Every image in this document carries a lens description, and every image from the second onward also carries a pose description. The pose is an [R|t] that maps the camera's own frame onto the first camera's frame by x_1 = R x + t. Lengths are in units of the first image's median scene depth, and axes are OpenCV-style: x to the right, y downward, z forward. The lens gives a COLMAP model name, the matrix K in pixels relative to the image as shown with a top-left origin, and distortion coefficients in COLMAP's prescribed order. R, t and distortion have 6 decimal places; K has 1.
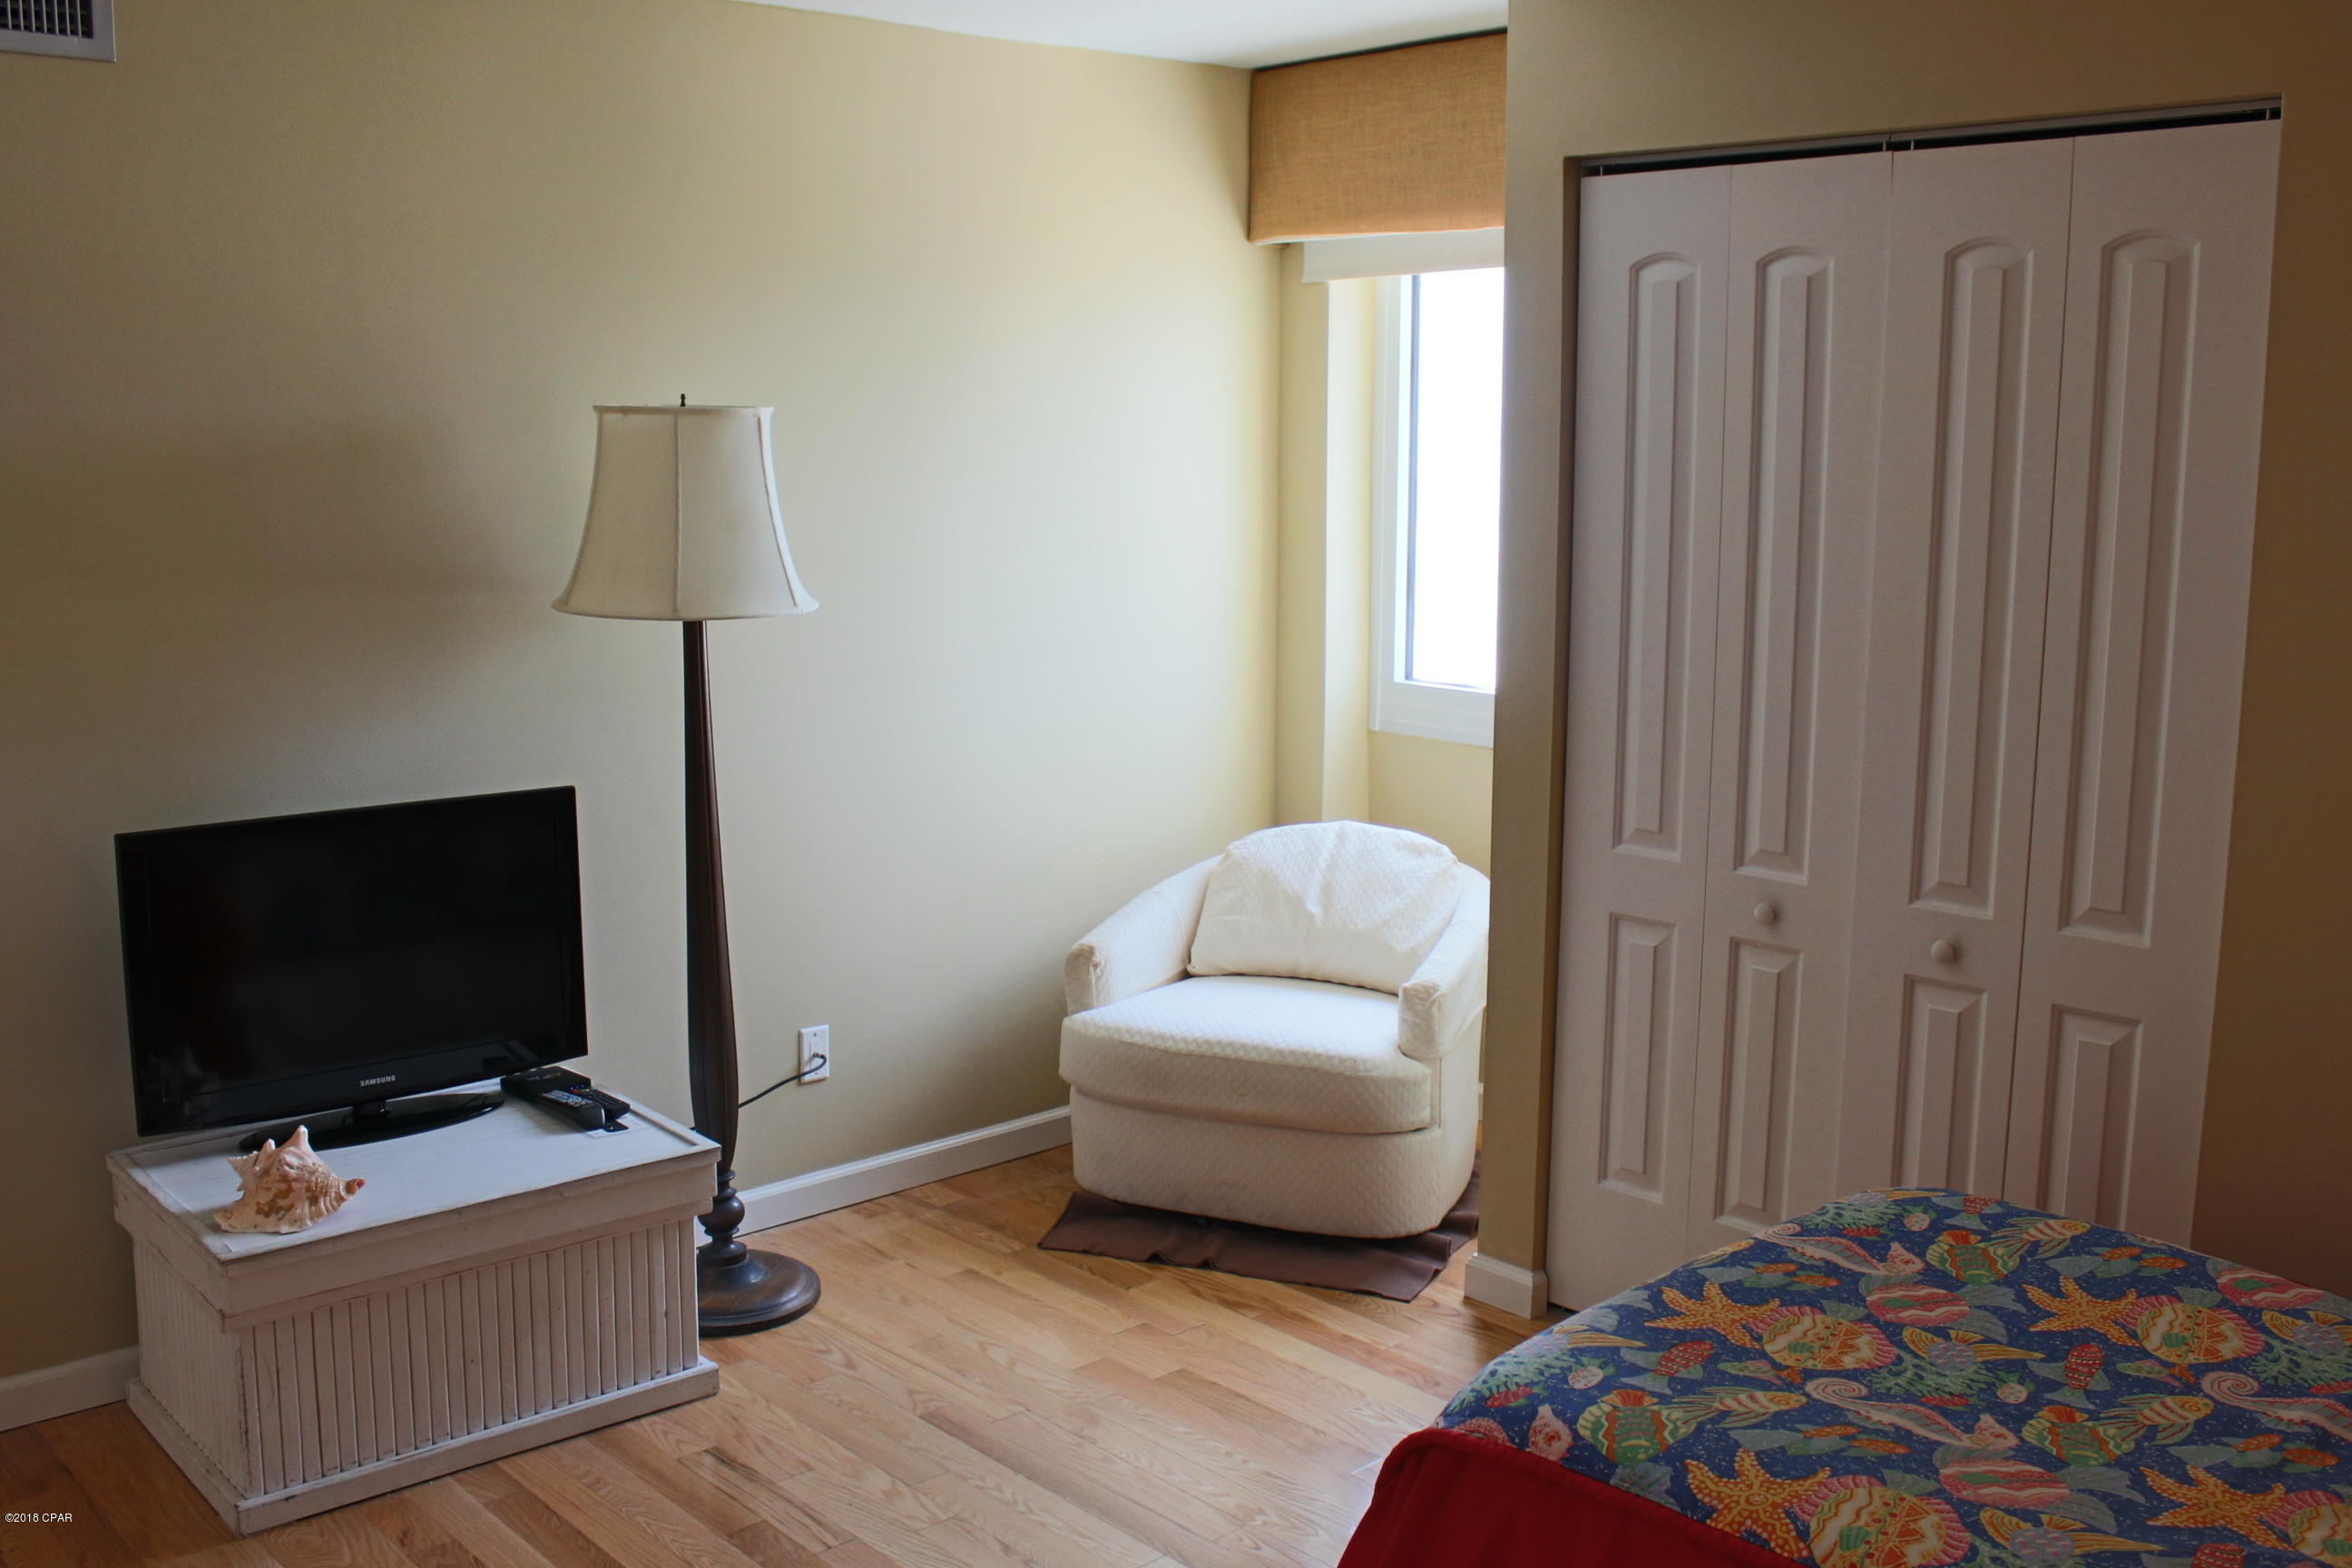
lens RADIAL K [[2221.7, 0, 1176.0], [0, 2221.7, 784.0], [0, 0, 1]] dist [-0.069099, -0.013896]
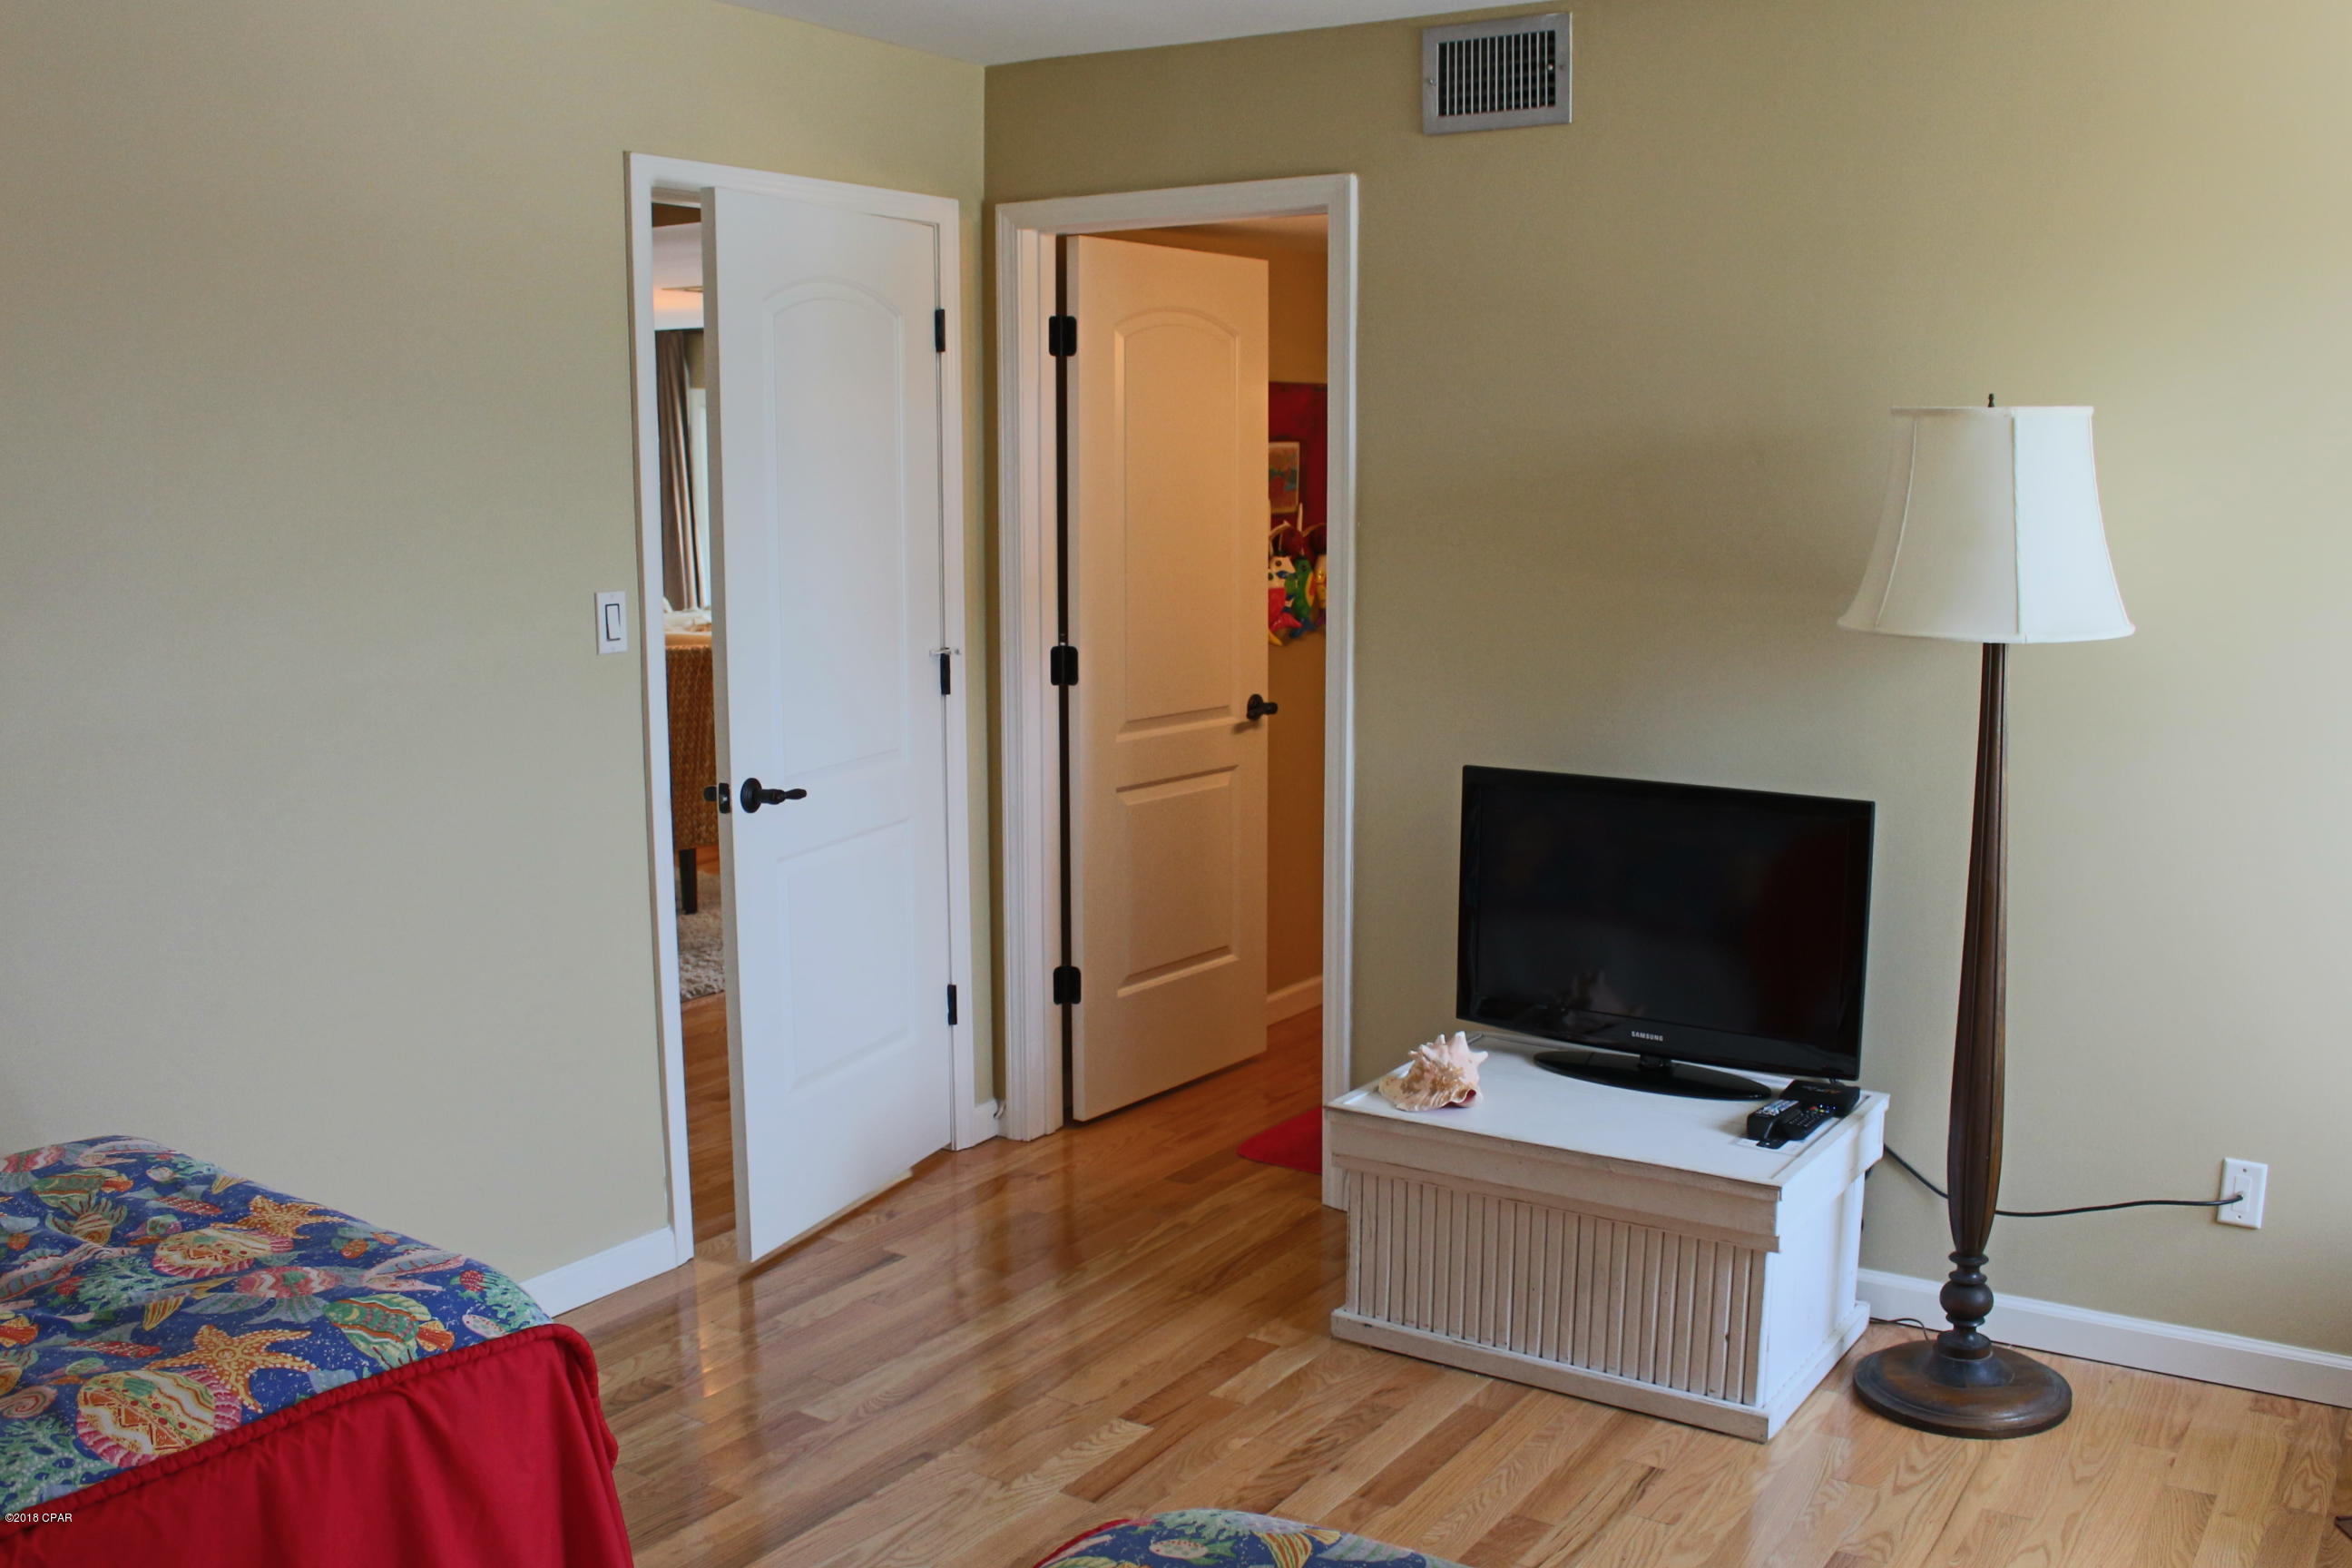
lens RADIAL K [[2168.5, 0, 1176.0], [0, 2168.5, 784.0], [0, 0, 1]] dist [-0.157918, 0.124350]
pose [[0.239569, 0.136204, -0.961278, 0.614525], [-0.148710, 0.983575, 0.102302, -0.063606], [0.959423, 0.118443, 0.255889, 0.527291]]
